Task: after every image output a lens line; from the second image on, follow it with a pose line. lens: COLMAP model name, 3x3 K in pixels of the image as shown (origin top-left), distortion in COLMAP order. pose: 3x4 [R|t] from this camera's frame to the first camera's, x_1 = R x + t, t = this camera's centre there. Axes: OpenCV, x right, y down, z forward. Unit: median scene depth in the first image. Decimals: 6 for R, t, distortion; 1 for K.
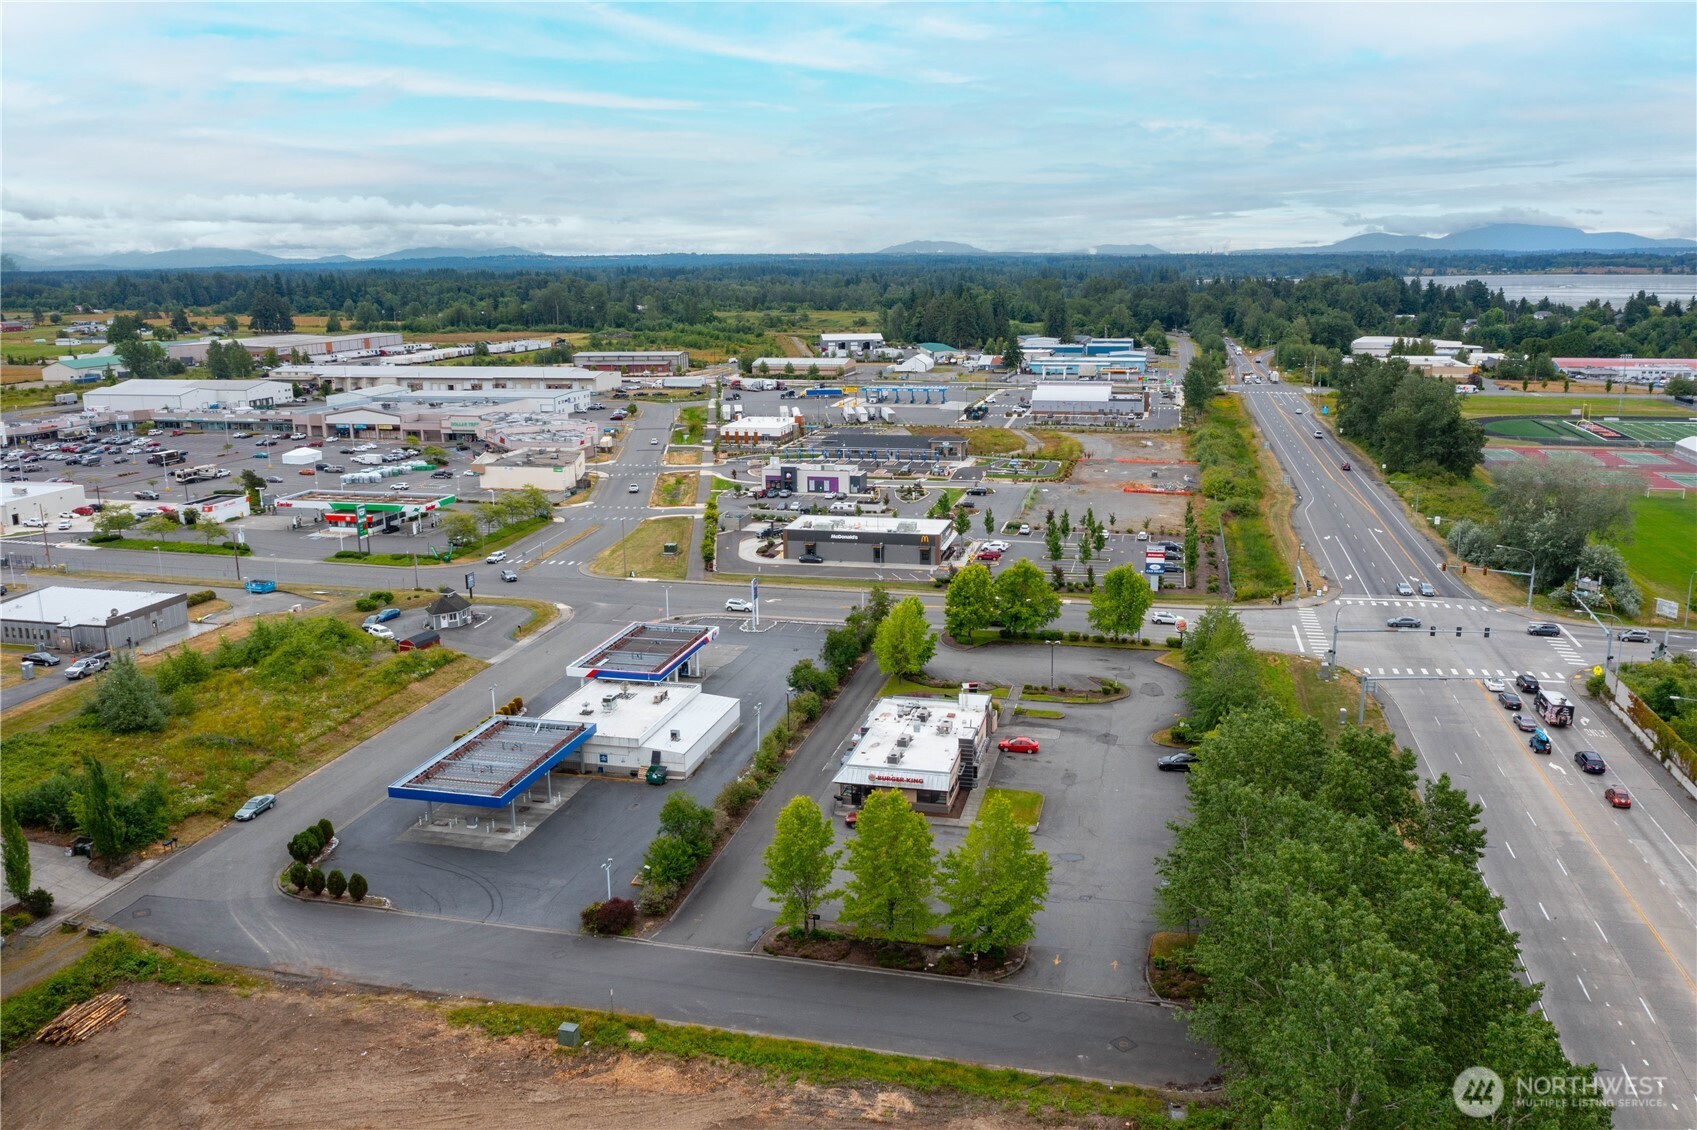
lens RADIAL K [[1327.6, 0, 846.3], [0, 1327.6, 561.3], [0, 0, 1]] dist [-0.023704, 0.009705]
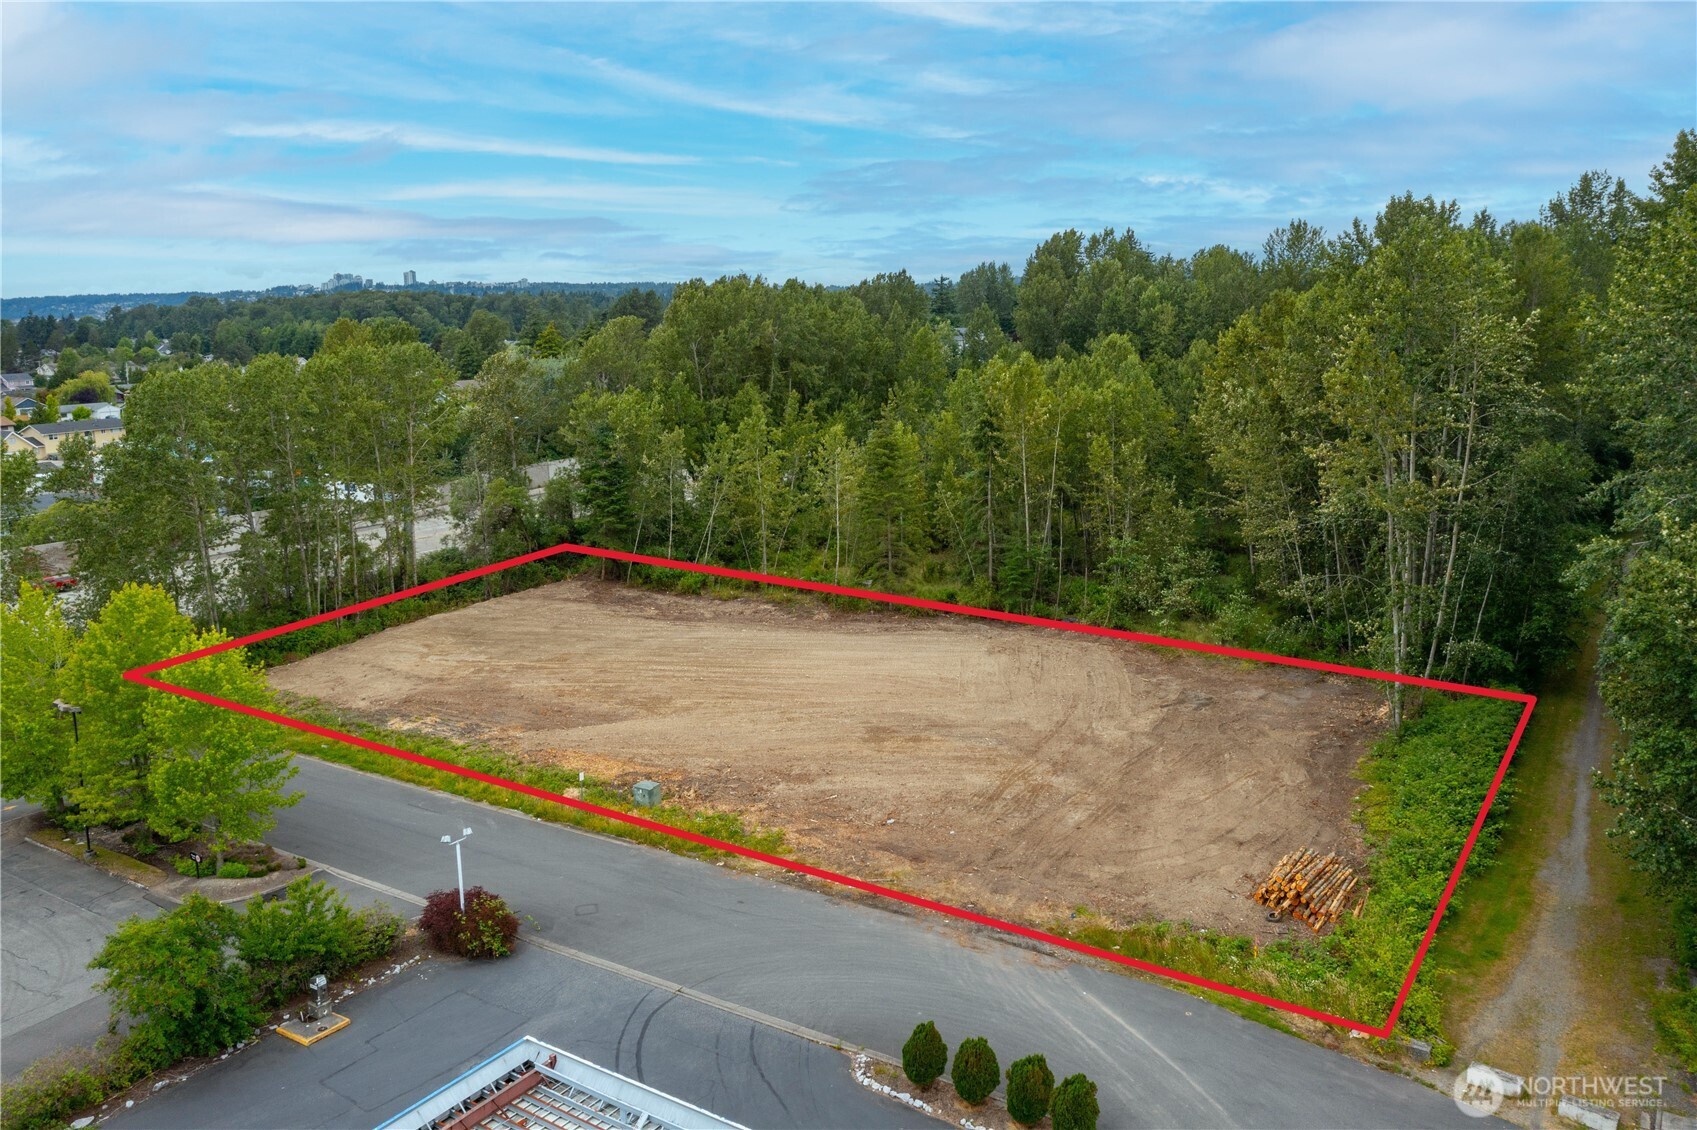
lens RADIAL K [[1331.5, 0, 847.3], [0, 1331.5, 562.4], [0, 0, 1]] dist [-0.019919, 0.014894]
pose [[-0.943015, -0.038712, 0.330489, -0.250937], [0.100280, 0.913970, 0.393195, -0.033150], [-0.317279, 0.403931, -0.858006, 0.683443]]
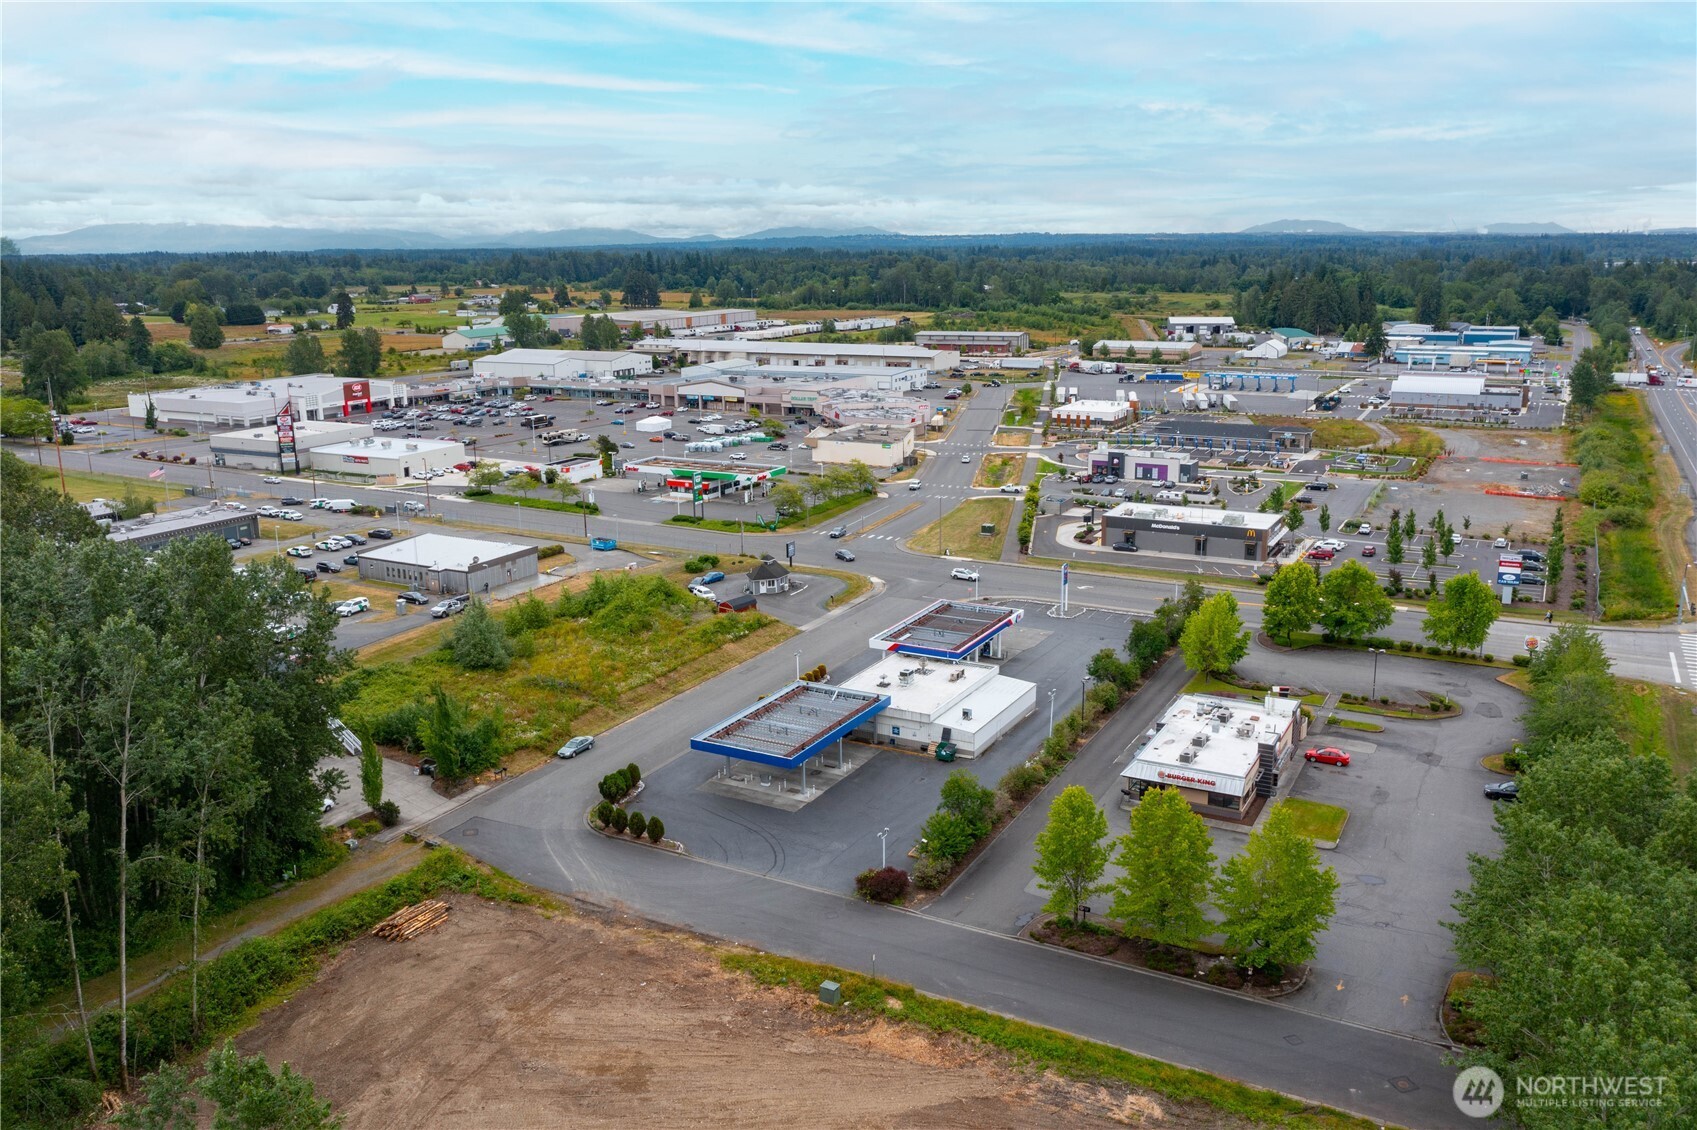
lens RADIAL K [[1332.7, 0, 846.4], [0, 1332.7, 562.7], [0, 0, 1]] dist [-0.017309, 0.009688]
pose [[0.967071, 0.059210, -0.247525, 0.016998], [-0.055590, 0.998220, 0.021594, -0.000088], [0.248363, -0.007123, 0.968641, -0.000163]]
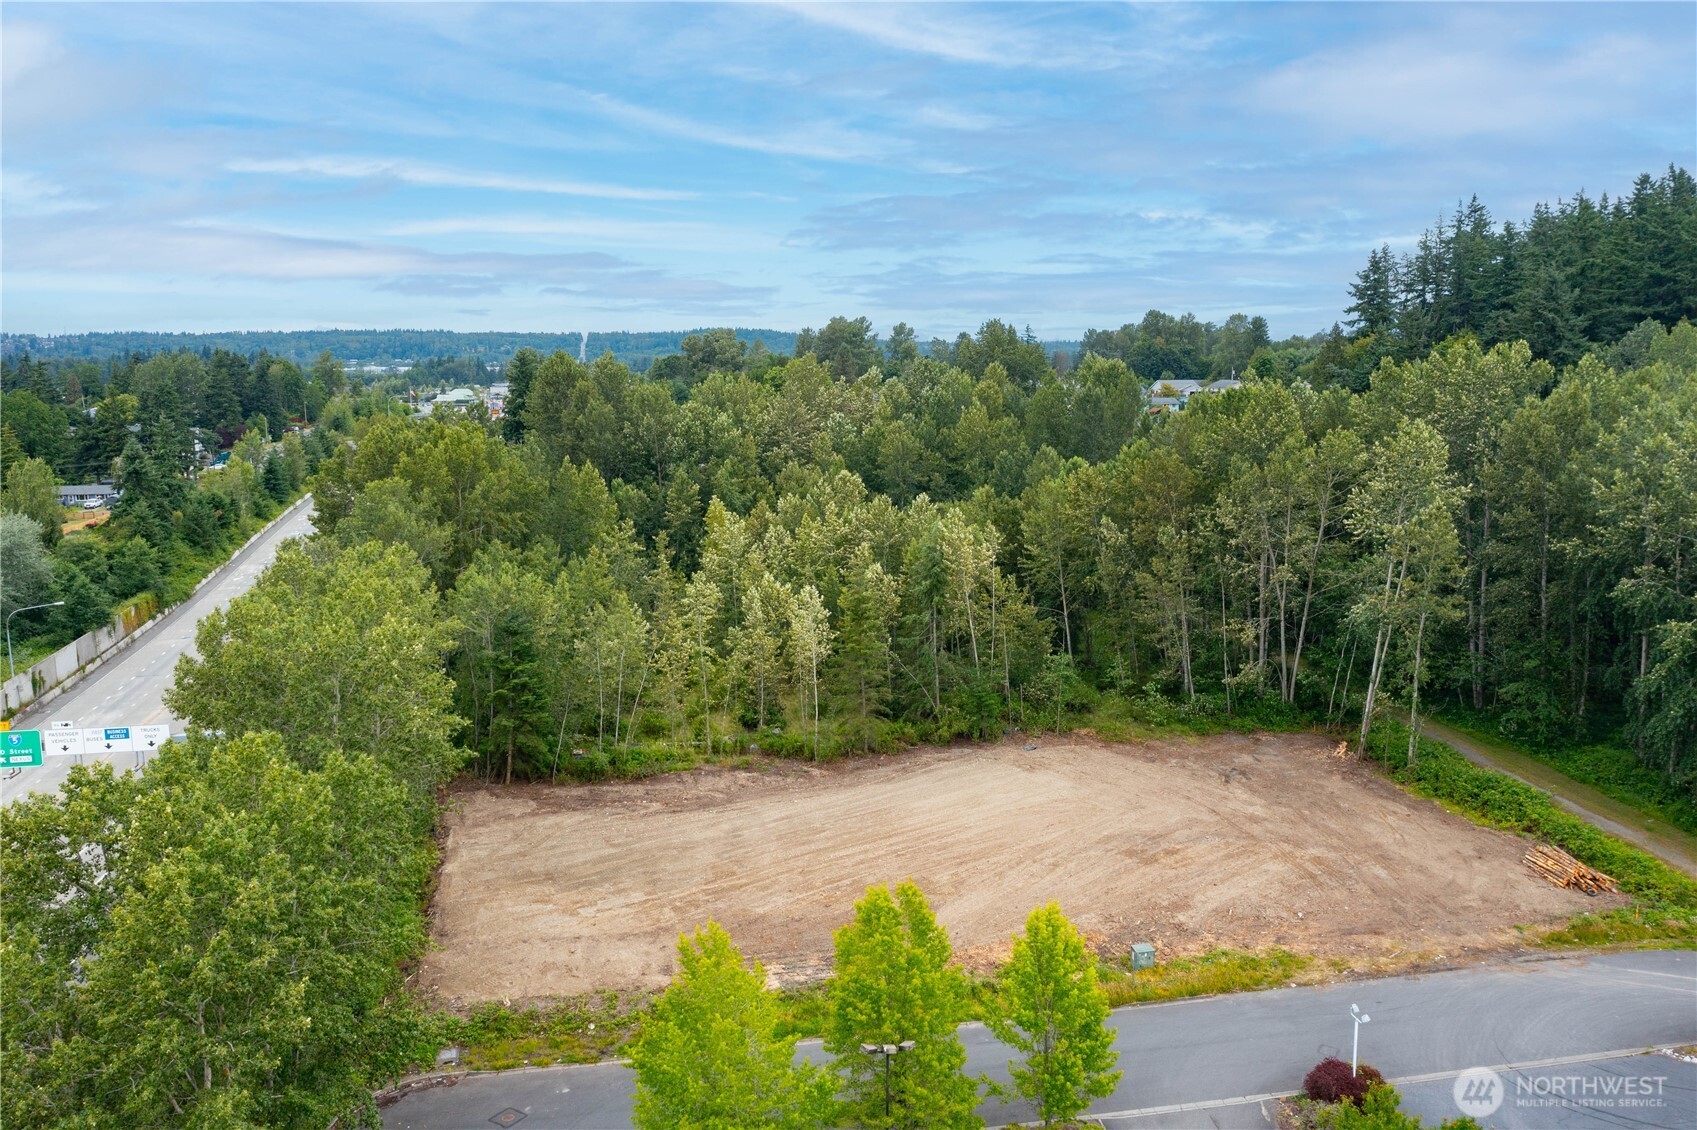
lens RADIAL K [[1332.7, 0, 846.4], [0, 1332.7, 562.7], [0, 0, 1]] dist [-0.017309, 0.009688]
pose [[-0.913961, 0.084363, -0.396937, 0.129714], [-0.071959, 0.928958, 0.363124, -0.084263], [0.399372, 0.360444, -0.842960, 0.673967]]
